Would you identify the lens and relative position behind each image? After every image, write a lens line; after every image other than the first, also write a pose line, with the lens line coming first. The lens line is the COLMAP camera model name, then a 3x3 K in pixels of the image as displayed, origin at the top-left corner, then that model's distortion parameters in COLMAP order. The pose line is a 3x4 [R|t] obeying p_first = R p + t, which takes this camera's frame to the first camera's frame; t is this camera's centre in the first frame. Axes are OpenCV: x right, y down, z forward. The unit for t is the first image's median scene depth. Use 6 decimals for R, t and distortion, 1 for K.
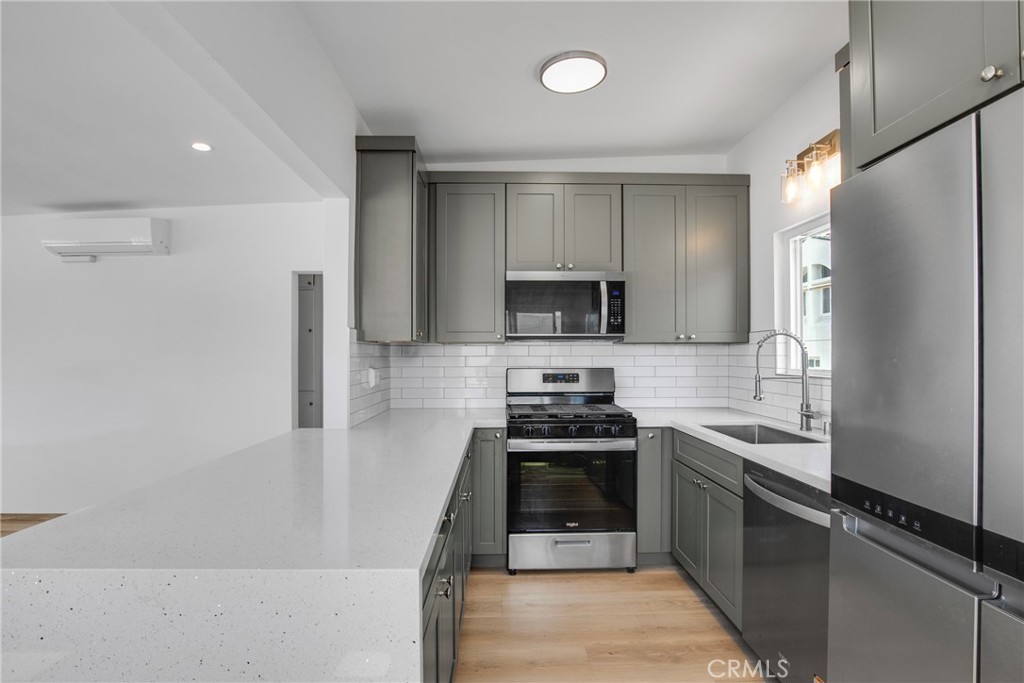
lens RADIAL K [[491.4, 0, 508.6], [0, 491.4, 357.6], [0, 0, 1]] dist [-0.033037, -0.000202]
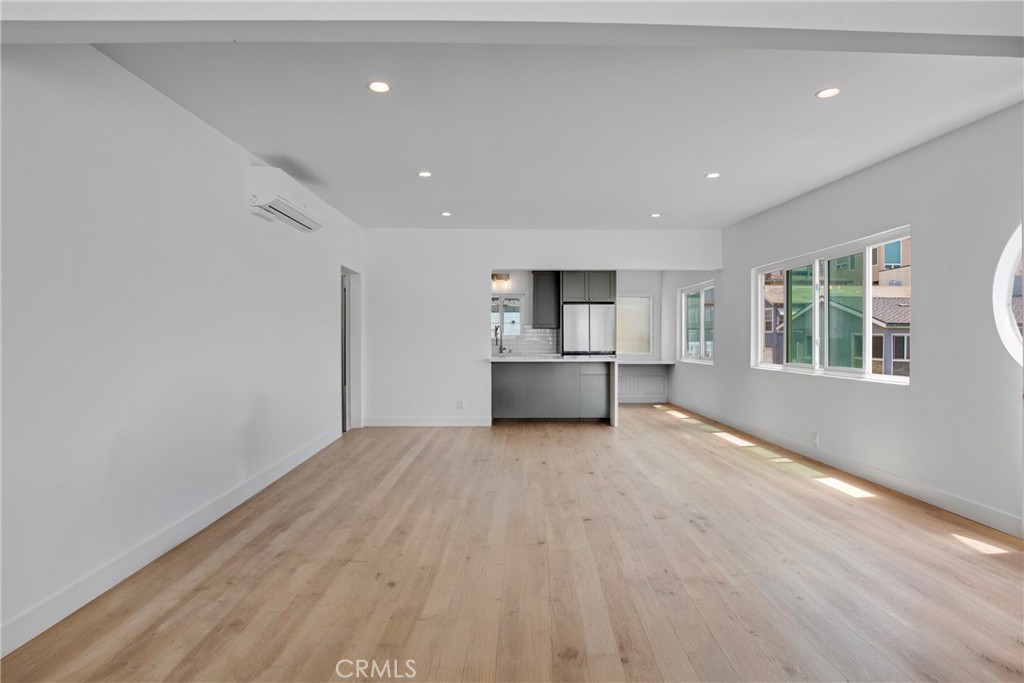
lens RADIAL K [[508.9, 0, 527.6], [0, 508.9, 346.2], [0, 0, 1]] dist [-0.001626, -0.000531]
pose [[-0.028314, -0.009517, 0.999554, -2.539860], [0.004455, 0.999944, 0.009647, 0.047915], [-0.999589, 0.004726, -0.028270, 0.724781]]
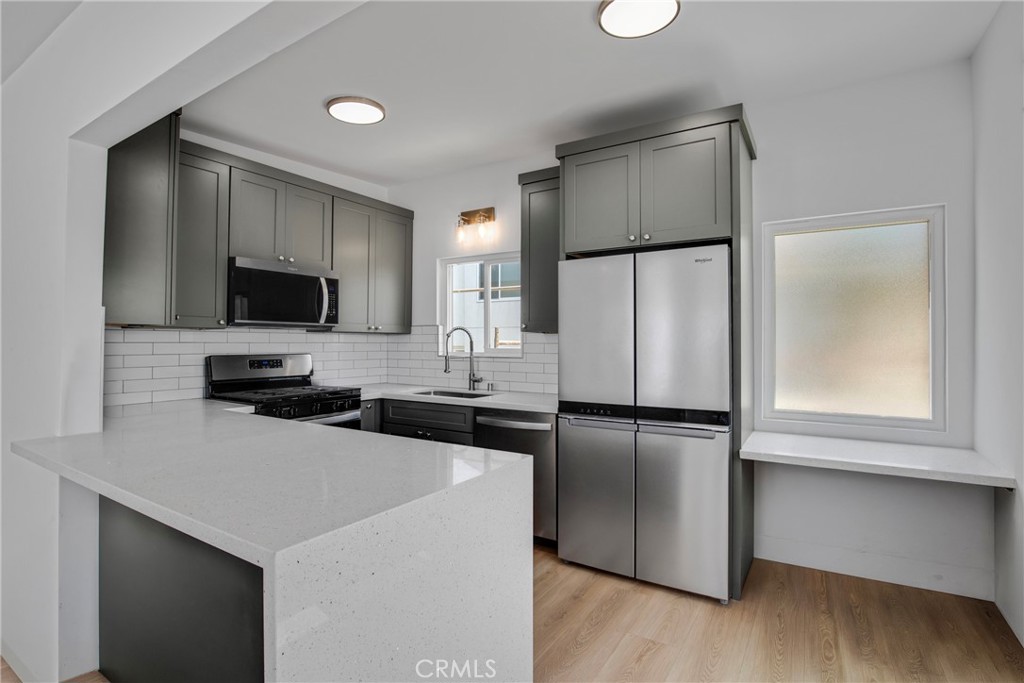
lens RADIAL K [[481.0, 0, 512.0], [0, 481.0, 341.5], [0, 0, 1]] dist [-0.000869, -0.000046]
pose [[0.575547, 0.005232, 0.817752, -0.475801], [-0.001193, 0.999984, -0.005557, -0.000689], [-0.817768, 0.002223, 0.575544, -0.009322]]
